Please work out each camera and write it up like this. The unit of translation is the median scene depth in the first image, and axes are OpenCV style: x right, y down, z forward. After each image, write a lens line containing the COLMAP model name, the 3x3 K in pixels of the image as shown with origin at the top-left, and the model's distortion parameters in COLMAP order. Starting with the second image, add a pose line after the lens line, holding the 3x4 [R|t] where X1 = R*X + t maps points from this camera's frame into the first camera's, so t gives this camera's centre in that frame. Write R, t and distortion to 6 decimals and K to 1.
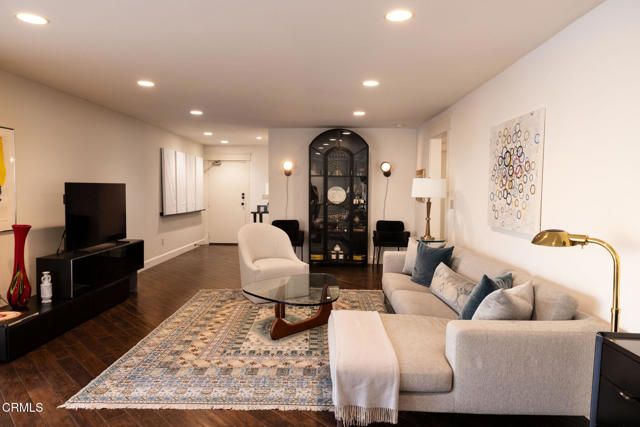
lens RADIAL K [[416.8, 0, 320.0], [0, 416.8, 213.5], [0, 0, 1]] dist [0.000195, -0.002200]
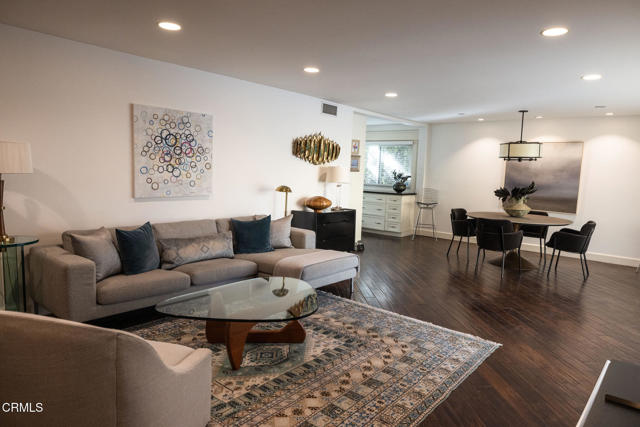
lens RADIAL K [[416.8, 0, 320.0], [0, 416.8, 213.5], [0, 0, 1]] dist [0.000195, -0.002200]
pose [[-0.771785, -0.107879, 0.626665, -0.679235], [-0.008701, 0.987203, 0.159228, -0.113505], [-0.635823, 0.117437, -0.762848, 1.642842]]
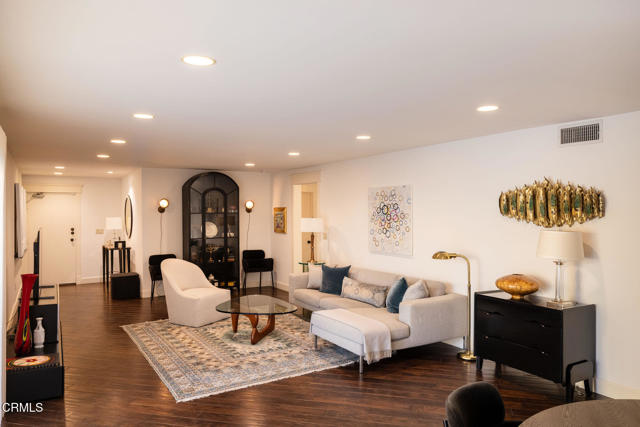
lens RADIAL K [[451.2, 0, 320.0], [0, 451.2, 213.5], [0, 0, 1]] dist [0.012611, 0.004153]
pose [[0.844492, -0.009677, 0.535480, -0.711320], [0.038570, 0.998339, -0.042786, -0.047674], [-0.534177, 0.056786, 0.843463, -0.366817]]
